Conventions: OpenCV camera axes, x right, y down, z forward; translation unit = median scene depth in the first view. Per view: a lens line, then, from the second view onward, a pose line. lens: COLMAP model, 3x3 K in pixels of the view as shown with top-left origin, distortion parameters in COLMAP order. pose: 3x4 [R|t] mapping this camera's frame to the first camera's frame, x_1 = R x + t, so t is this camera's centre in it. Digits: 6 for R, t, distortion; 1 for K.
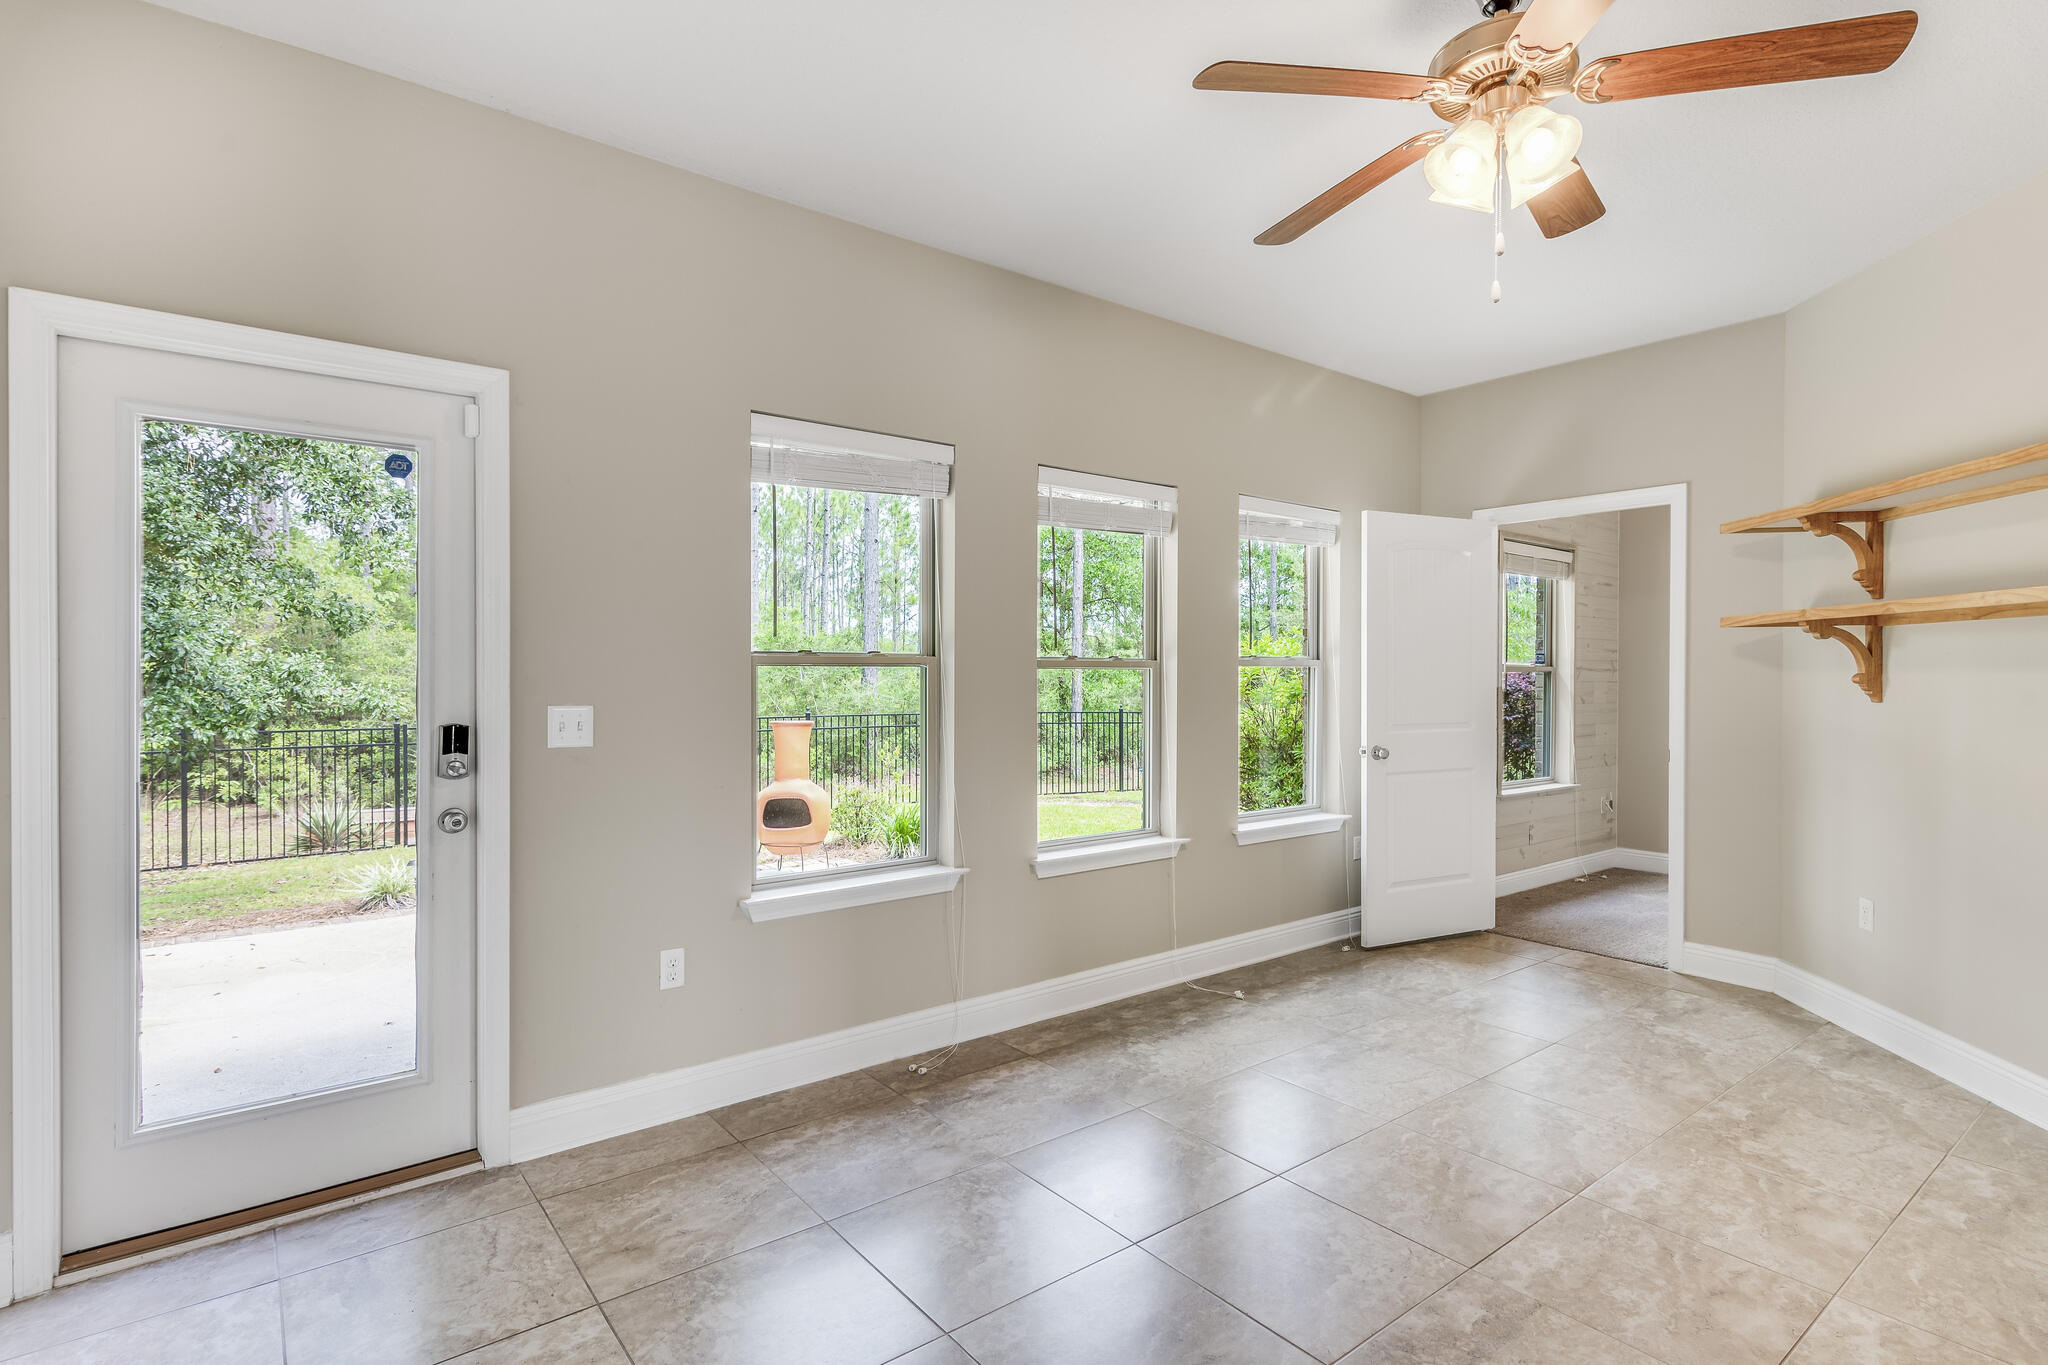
lens RADIAL K [[1025.2, 0, 1036.0], [0, 1025.2, 694.9], [0, 0, 1]] dist [-0.003749, -0.000723]
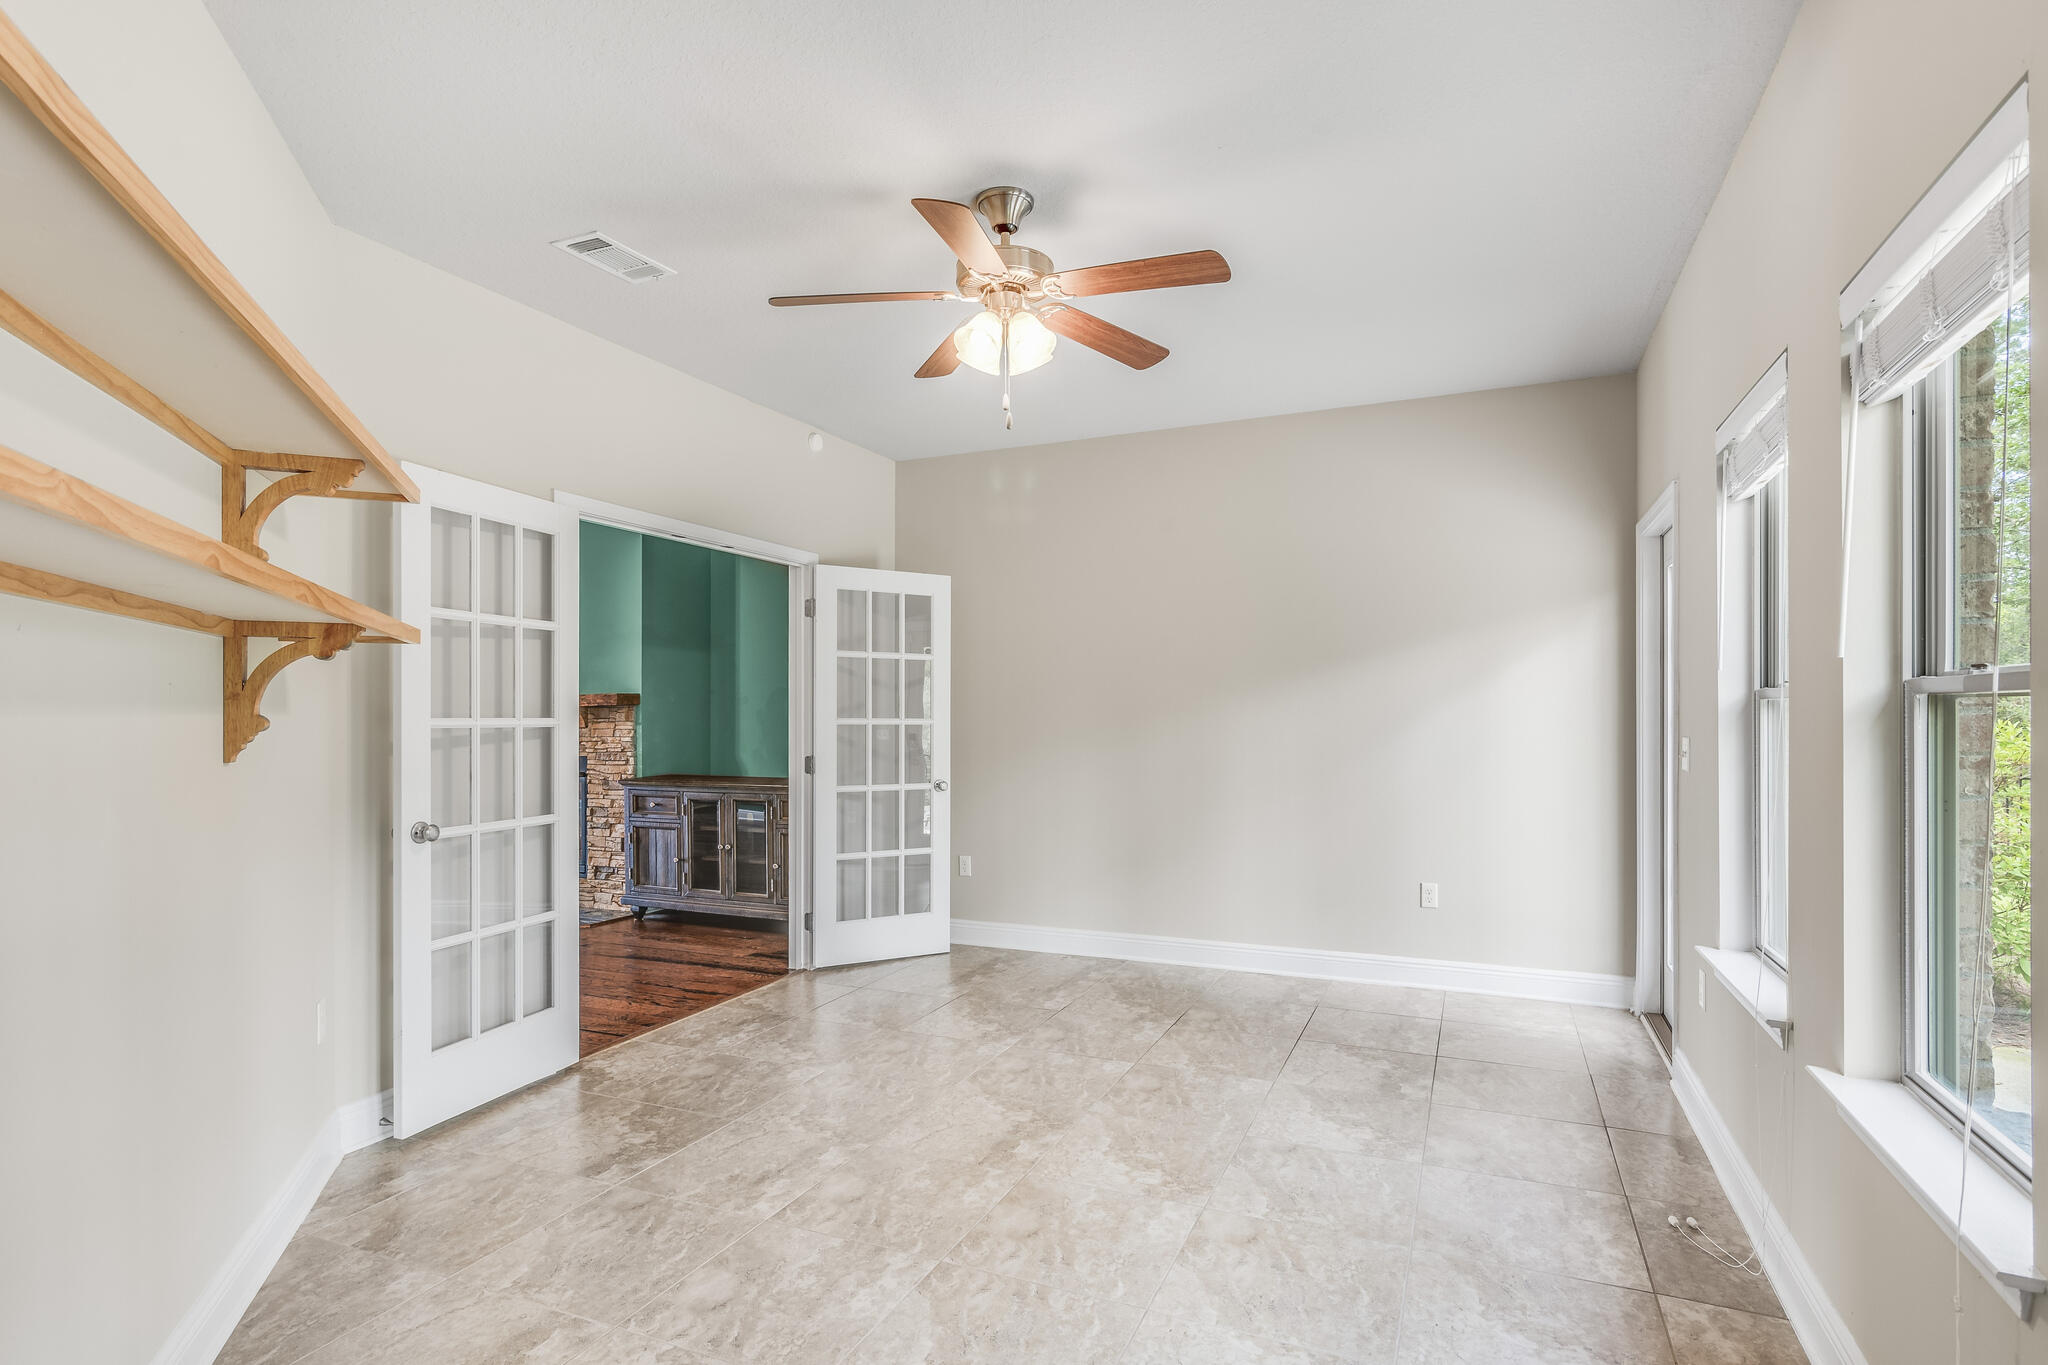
lens RADIAL K [[1025.2, 0, 1036.0], [0, 1025.2, 694.9], [0, 0, 1]] dist [-0.003749, -0.000723]
pose [[-0.882581, -0.002468, -0.470154, 0.922646], [-0.003257, 0.999994, 0.000865, -0.053794], [0.470150, 0.002295, -0.882584, 1.932693]]
